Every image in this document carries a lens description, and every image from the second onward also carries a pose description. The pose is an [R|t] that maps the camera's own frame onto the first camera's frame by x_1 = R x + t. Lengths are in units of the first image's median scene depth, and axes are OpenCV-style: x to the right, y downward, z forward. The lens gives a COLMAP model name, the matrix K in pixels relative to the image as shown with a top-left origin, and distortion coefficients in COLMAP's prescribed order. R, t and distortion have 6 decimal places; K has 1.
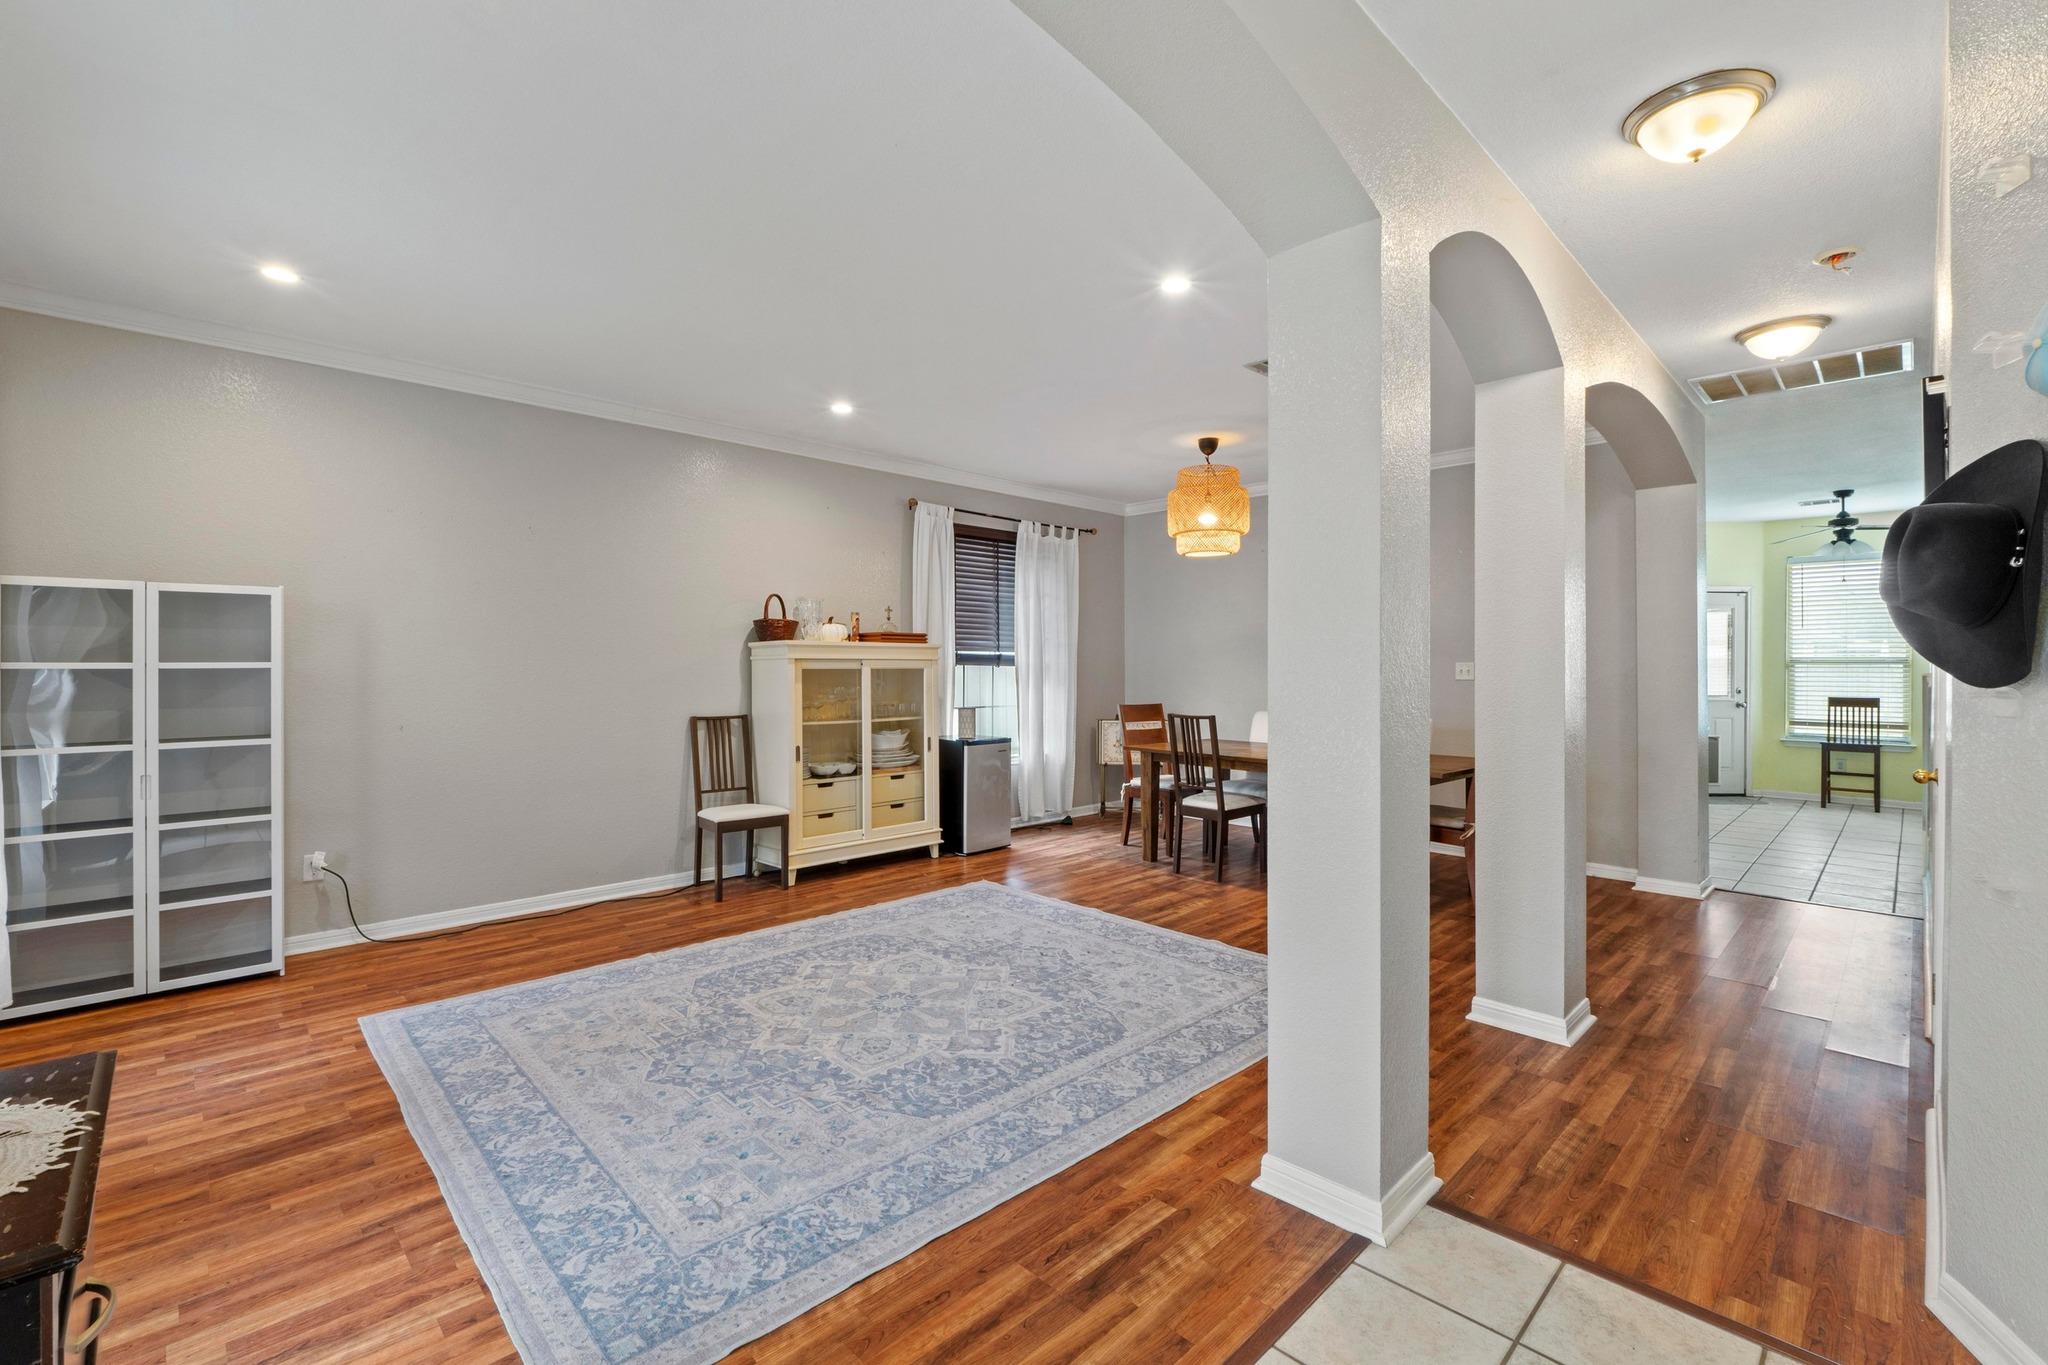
lens RADIAL K [[881.3, 0, 1028.9], [0, 881.3, 672.1], [0, 0, 1]] dist [-0.002704, -0.001201]
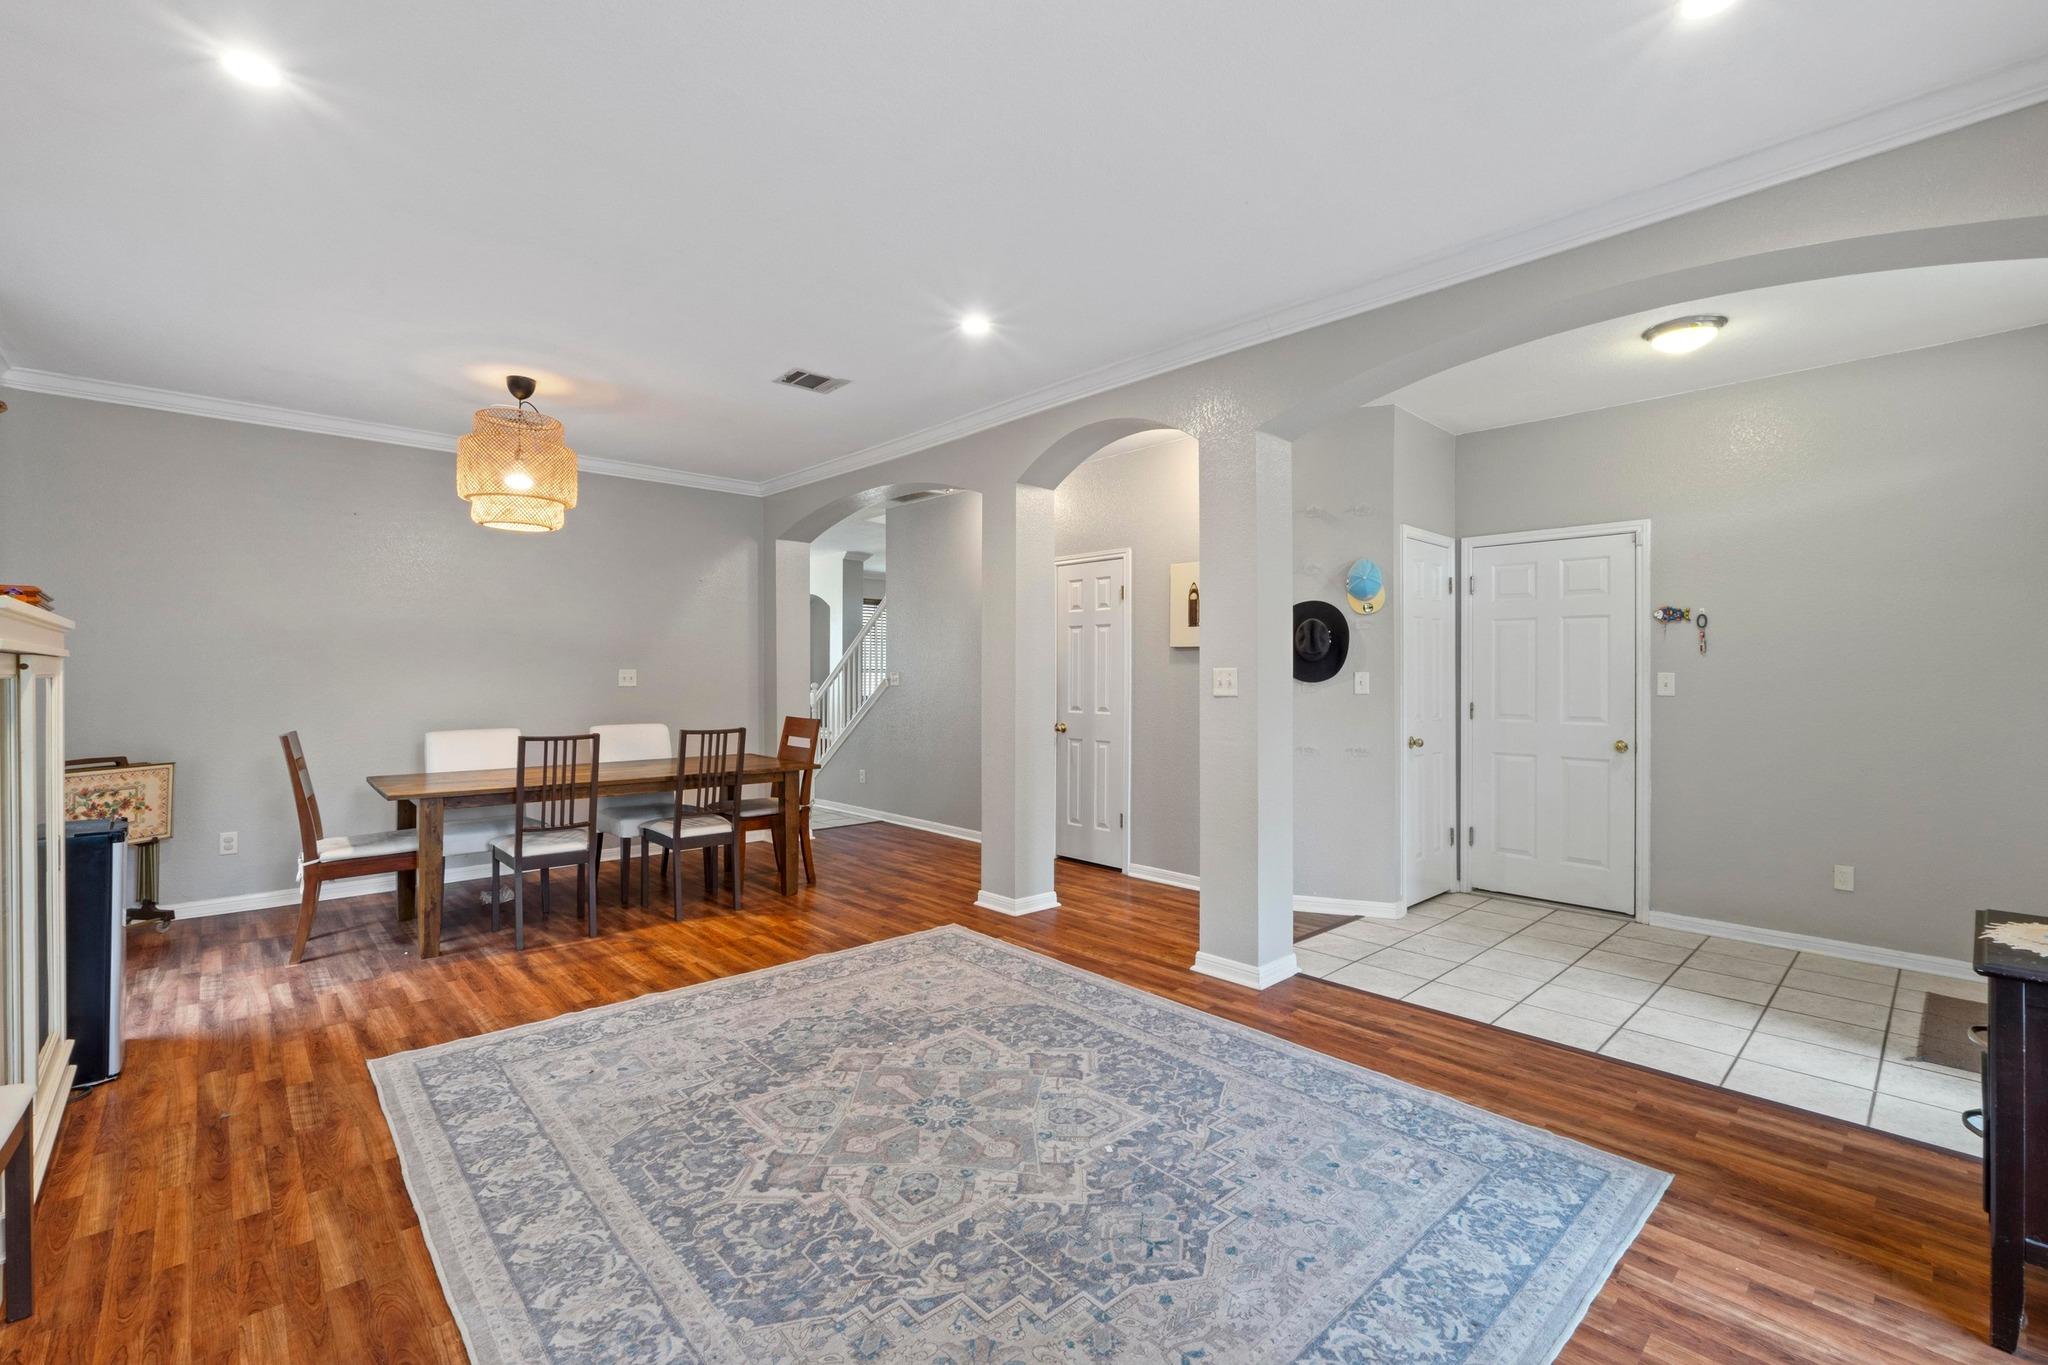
lens RADIAL K [[881.3, 0, 1004.3], [0, 881.3, 681.0], [0, 0, 1]] dist [-0.002704, -0.001201]
pose [[0.039783, -0.005172, 0.999195, -0.964270], [0.001601, 0.999986, 0.005113, -0.005260], [-0.999207, 0.001396, 0.039790, 0.961492]]
